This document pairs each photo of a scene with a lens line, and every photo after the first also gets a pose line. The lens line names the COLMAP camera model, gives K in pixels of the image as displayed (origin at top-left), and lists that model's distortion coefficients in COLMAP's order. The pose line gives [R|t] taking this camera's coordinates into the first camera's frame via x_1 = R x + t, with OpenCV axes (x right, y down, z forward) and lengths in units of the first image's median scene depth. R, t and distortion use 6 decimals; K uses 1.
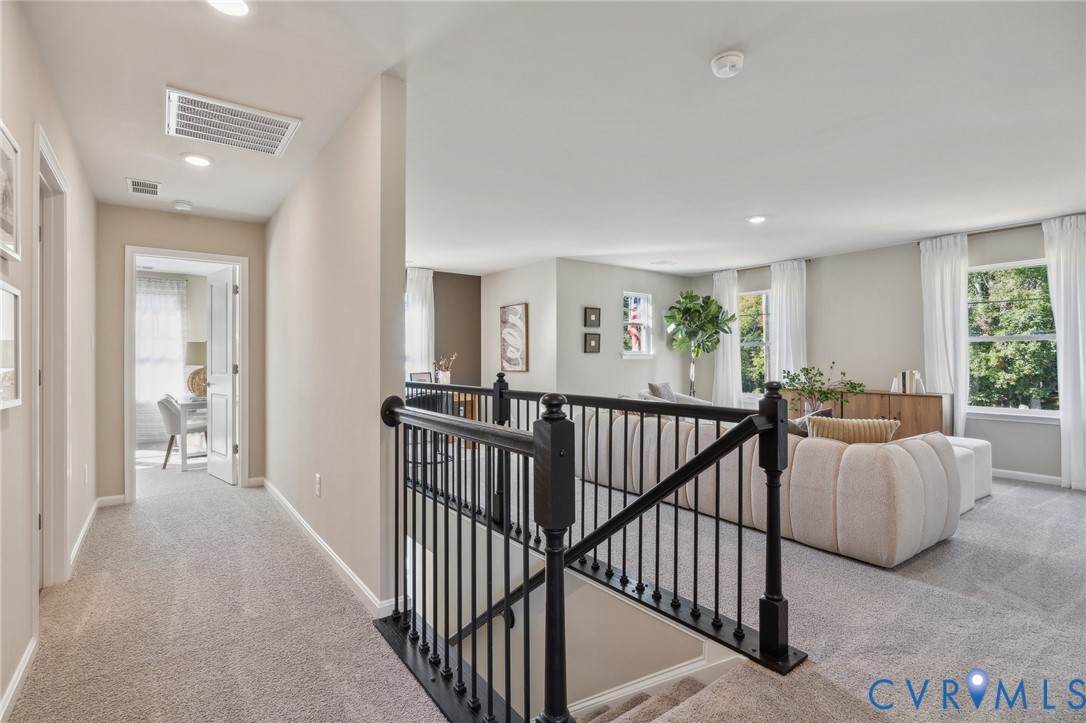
lens RADIAL K [[519.2, 0, 530.2], [0, 519.2, 357.3], [0, 0, 1]] dist [0.002957, 0.000392]
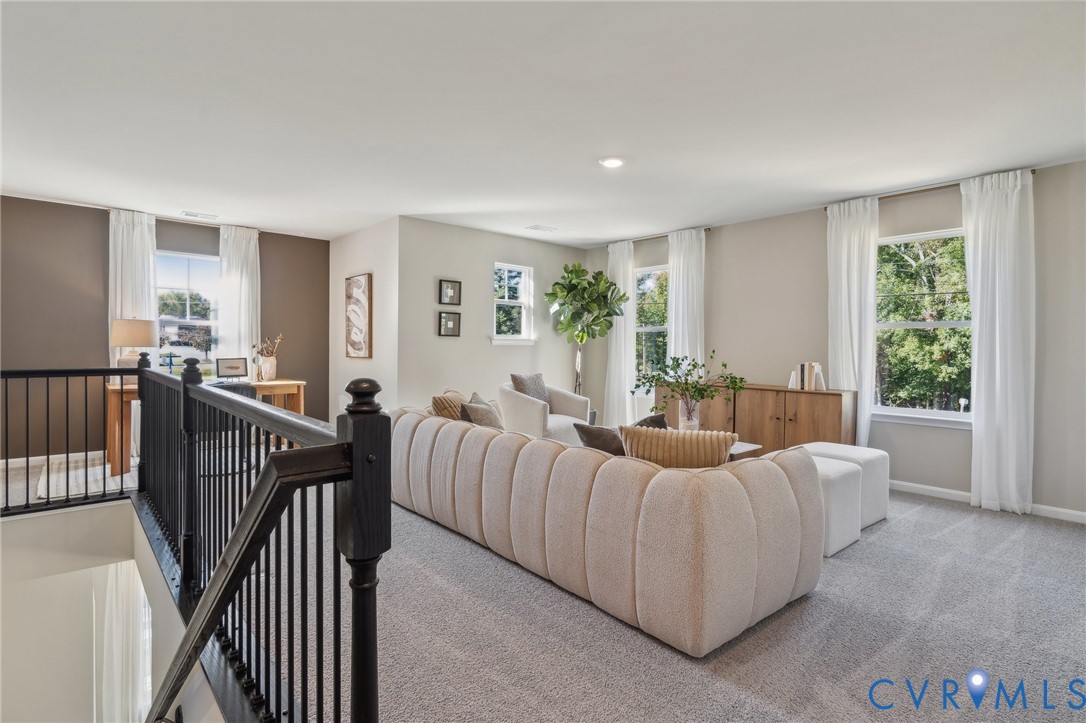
lens RADIAL K [[540.6, 0, 531.1], [0, 540.6, 357.8], [0, 0, 1]] dist [-0.002382, -0.000329]
pose [[0.997024, 0.012227, 0.076114, 0.181427], [-0.014022, 0.999635, 0.023093, 0.003797], [-0.075803, -0.024092, 0.996832, 0.145720]]
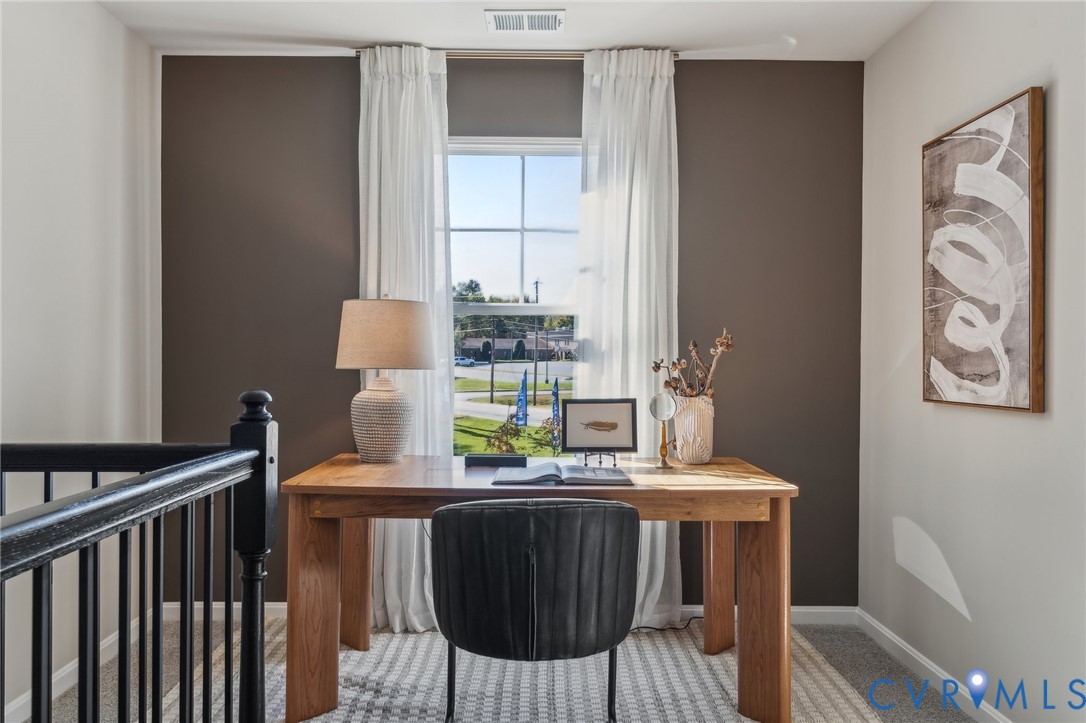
lens RADIAL K [[794.1, 0, 543.0], [0, 794.1, 361.5], [0, 0, 1]] dist [0.007223, 0.002401]
pose [[0.814992, 0.009443, -0.579396, 0.017437], [-0.006987, 0.999955, 0.006470, 0.006137], [0.579430, -0.001225, 0.815021, 0.627444]]
